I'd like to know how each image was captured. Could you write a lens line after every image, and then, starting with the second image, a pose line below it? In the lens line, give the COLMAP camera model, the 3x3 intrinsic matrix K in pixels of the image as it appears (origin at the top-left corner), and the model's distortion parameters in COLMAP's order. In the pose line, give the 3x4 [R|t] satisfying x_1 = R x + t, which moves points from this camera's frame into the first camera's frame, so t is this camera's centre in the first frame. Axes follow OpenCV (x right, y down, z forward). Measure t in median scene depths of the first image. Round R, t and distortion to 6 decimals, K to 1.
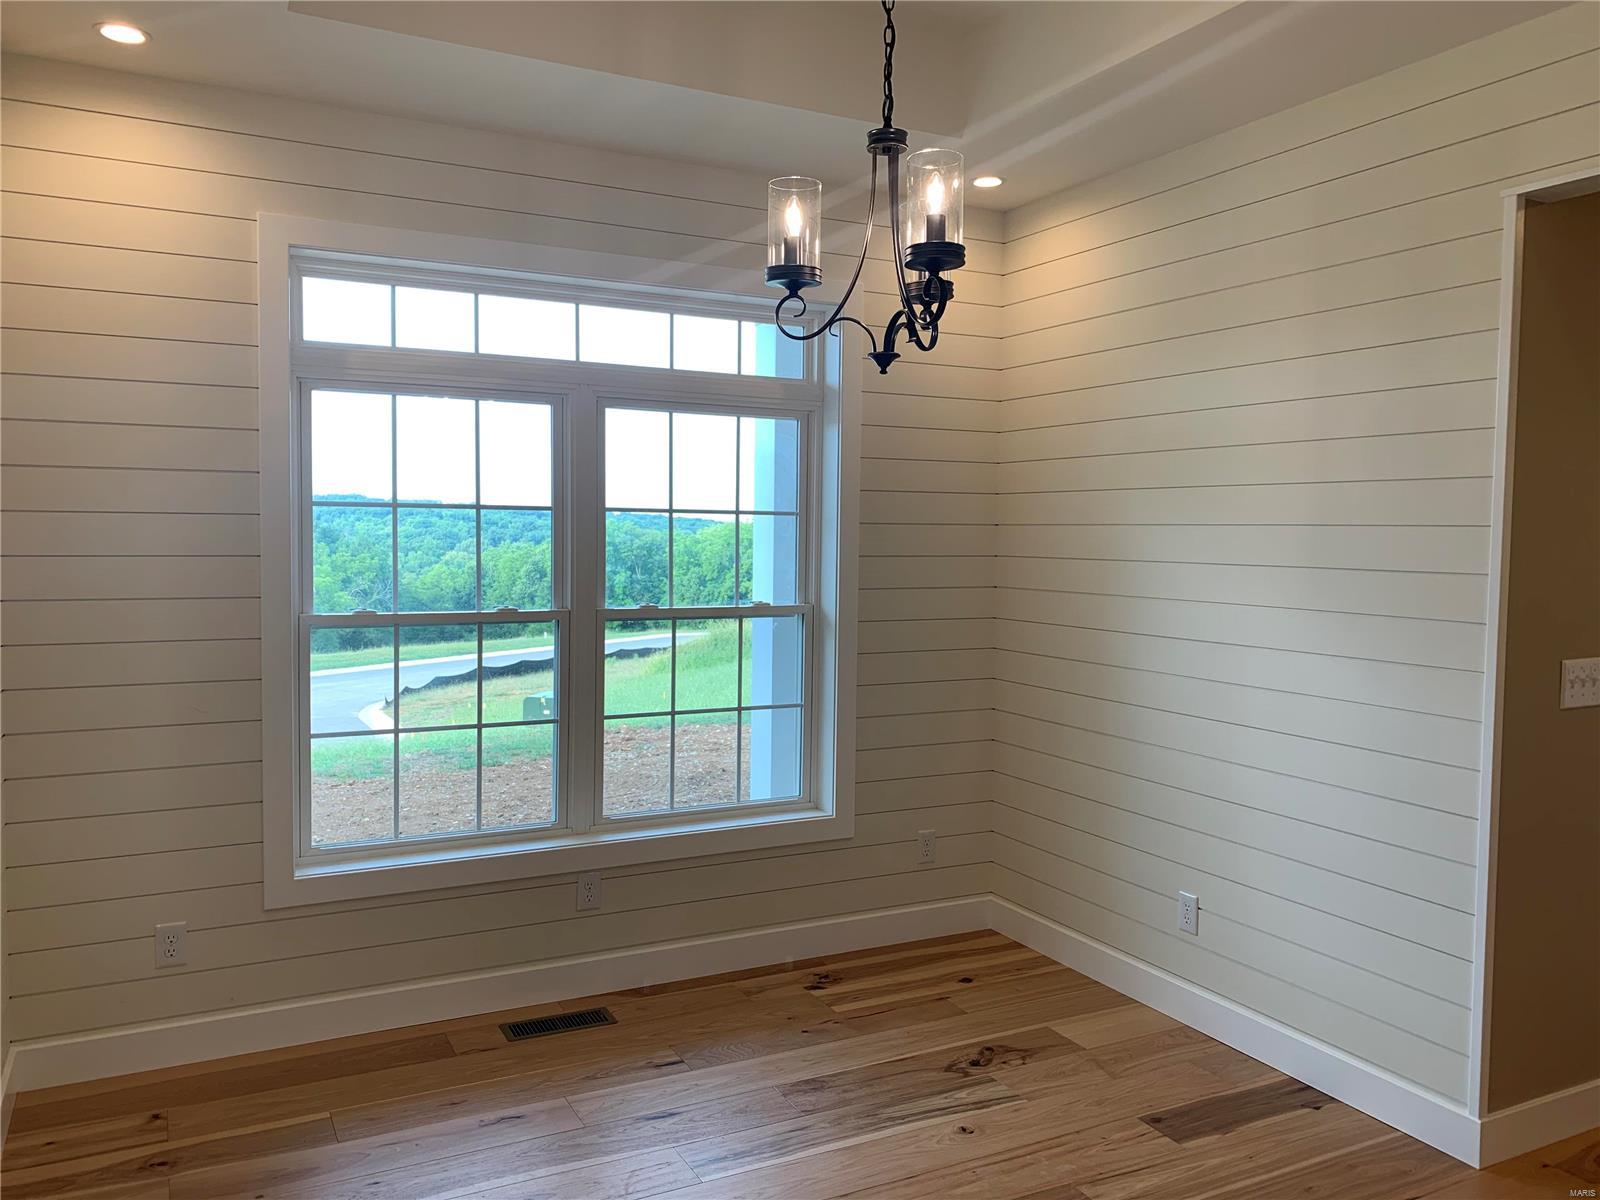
lens RADIAL K [[1231.1, 0, 810.7], [0, 1231.1, 606.4], [0, 0, 1]] dist [0.017427, -0.016732]
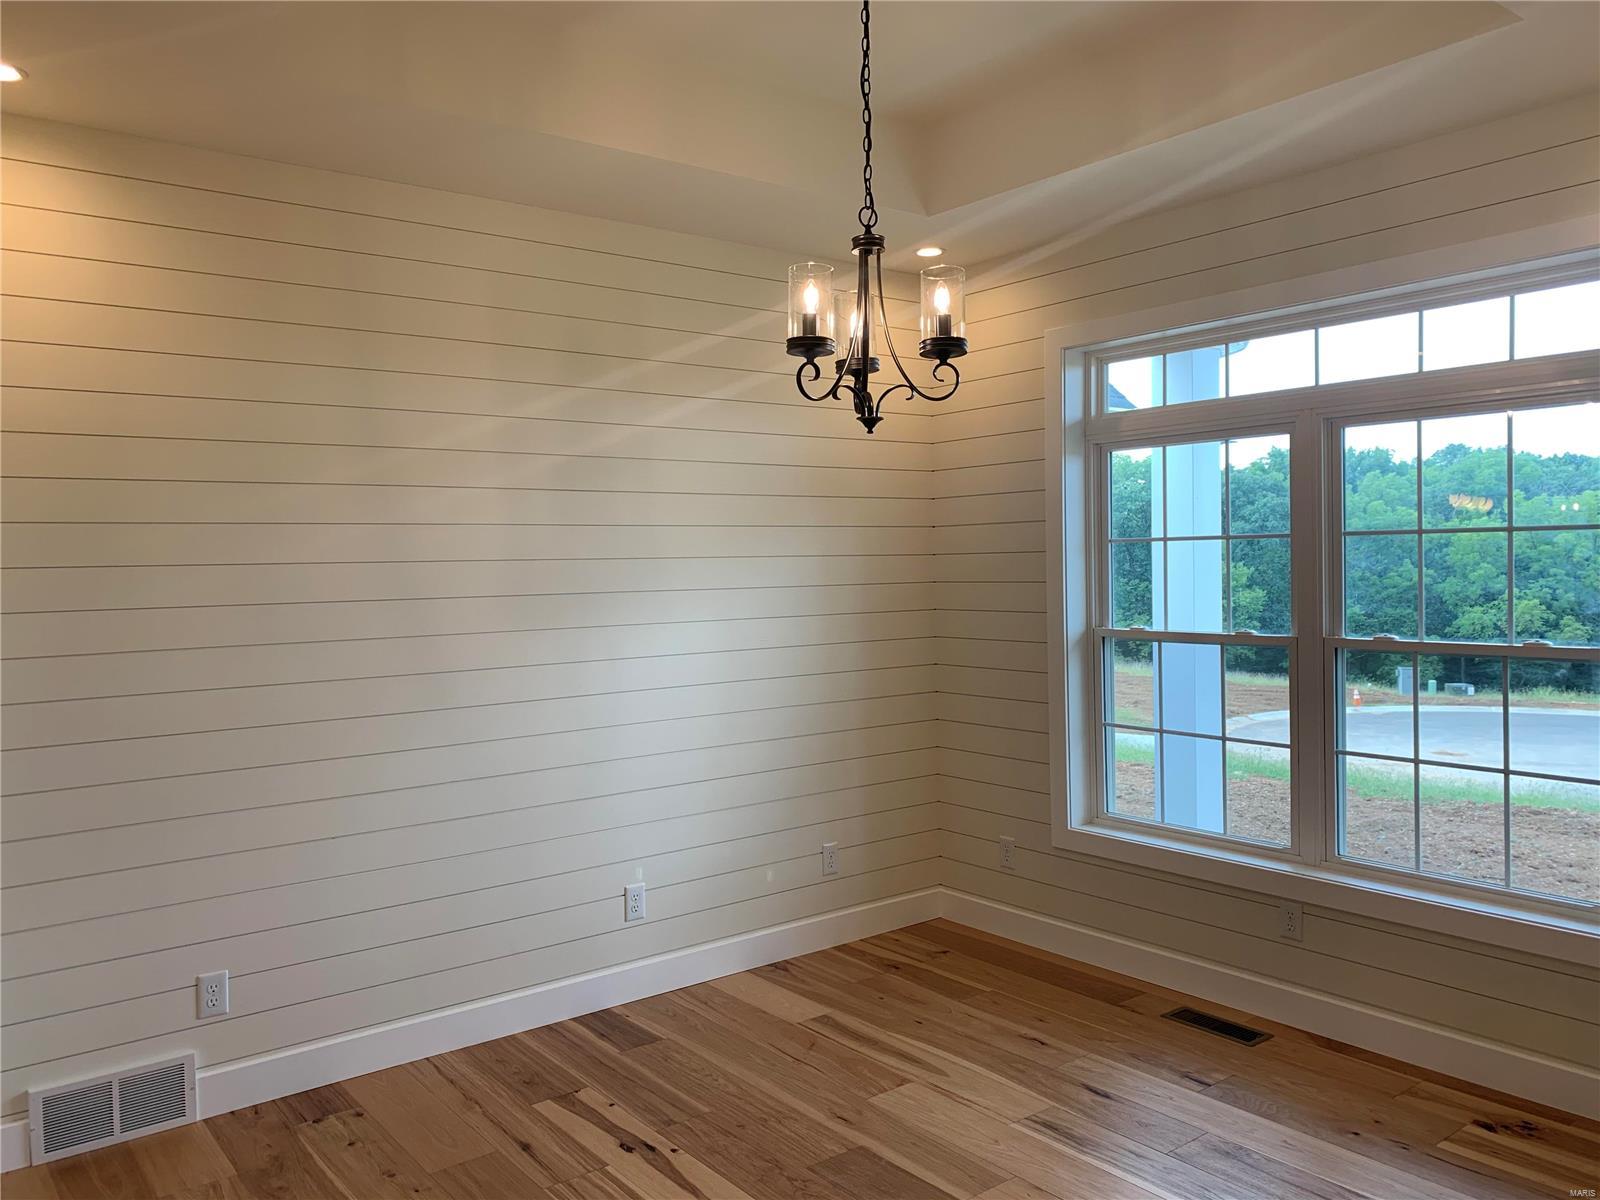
lens RADIAL K [[1231.1, 0, 758.8], [0, 1231.1, 615.2], [0, 0, 1]] dist [0.017427, -0.016732]
pose [[0.167223, 0.029998, -0.985463, 0.716102], [-0.042704, 0.998819, 0.023158, -0.019074], [0.984994, 0.038210, 0.168307, 0.399092]]
